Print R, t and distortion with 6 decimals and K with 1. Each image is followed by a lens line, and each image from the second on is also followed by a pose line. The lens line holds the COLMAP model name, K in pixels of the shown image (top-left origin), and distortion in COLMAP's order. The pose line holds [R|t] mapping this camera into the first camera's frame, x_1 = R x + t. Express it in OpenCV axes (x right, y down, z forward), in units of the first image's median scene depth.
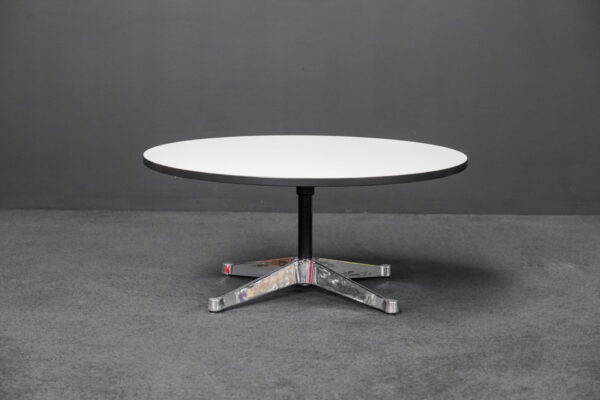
lens RADIAL K [[1386.5, 0, 300.5], [0, 1386.5, 200.4], [0, 0, 1]] dist [-0.003575, 0.000000]
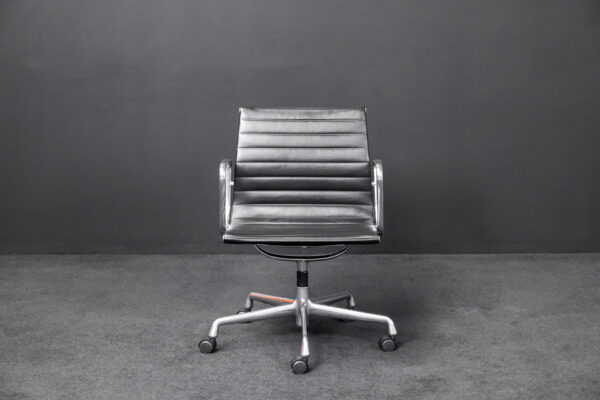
lens RADIAL K [[1252.9, 0, 300.8], [0, 1252.9, 197.3], [0, 0, 1]] dist [0.009293, 0.000000]
pose [[0.999918, -0.012424, -0.003137, 0.050690], [0.012528, 0.999281, 0.035779, -0.116353], [0.002691, -0.035816, 0.999355, -0.147277]]
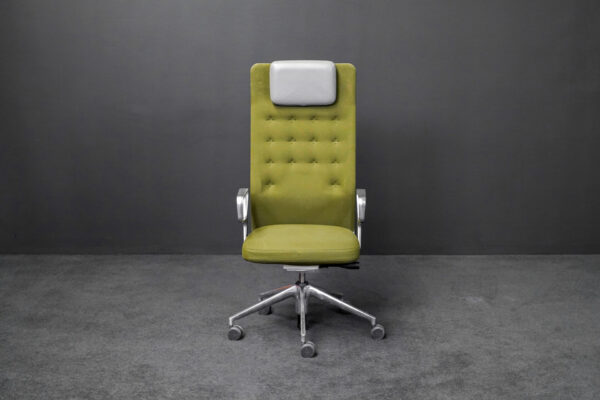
lens RADIAL K [[945.0, 0, 299.6], [0, 945.0, 200.4], [0, 0, 1]] dist [0.034606, 0.000000]
pose [[0.999899, -0.008958, 0.011078, -0.037166], [0.008604, 0.999462, 0.031653, -0.128281], [-0.011355, -0.031554, 0.999438, -0.129458]]
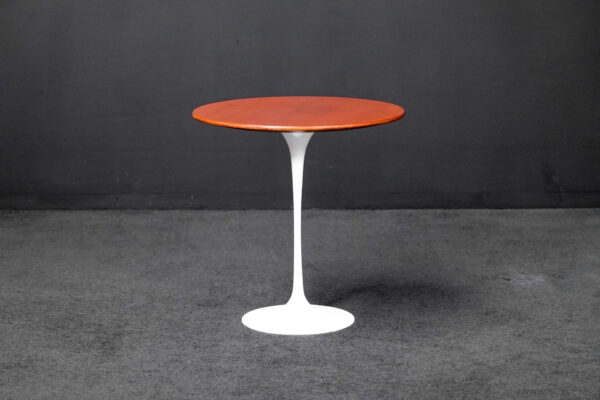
lens RADIAL K [[1592.9, 0, 299.8], [0, 1592.9, 200.0], [0, 0, 1]] dist [-0.023030, 0.000000]
pose [[0.999895, -0.013560, -0.005049, 0.062593], [0.013732, 0.999264, 0.035826, -0.046018], [0.004559, -0.035891, 0.999345, 0.029744]]
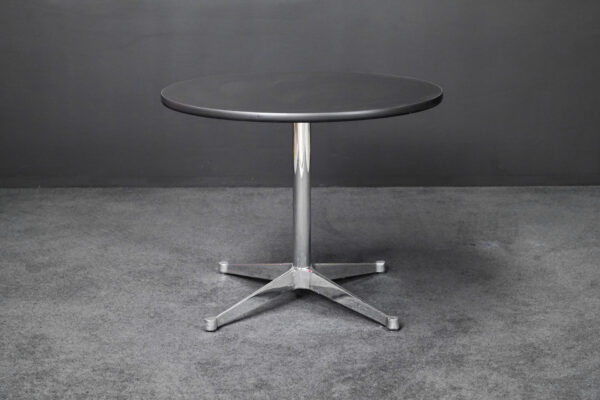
lens RADIAL K [[1069.4, 0, 299.4], [0, 1069.4, 200.3], [0, 0, 1]] dist [0.016790, 0.000000]
pose [[0.999906, -0.013672, -0.001101, 0.022107], [0.013713, 0.994701, 0.101887, -0.112570], [-0.000298, -0.101893, 0.994795, 0.050820]]
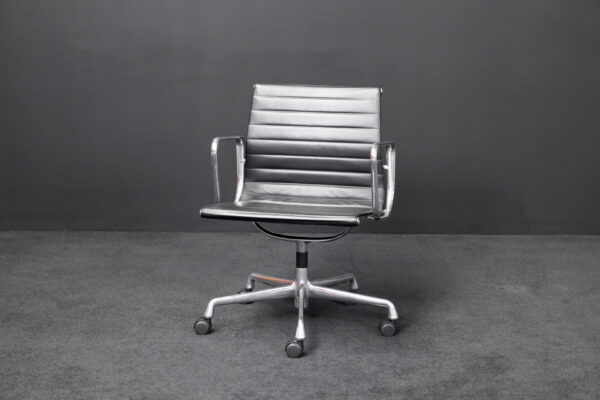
lens RADIAL K [[1101.5, 0, 300.6], [0, 1101.5, 203.5], [0, 0, 1]] dist [0.026951, 0.000000]
pose [[0.999986, -0.002463, -0.004786, -0.003785], [0.002669, 0.999048, 0.043552, -0.088877], [0.004674, -0.043564, 0.999040, 0.006534]]
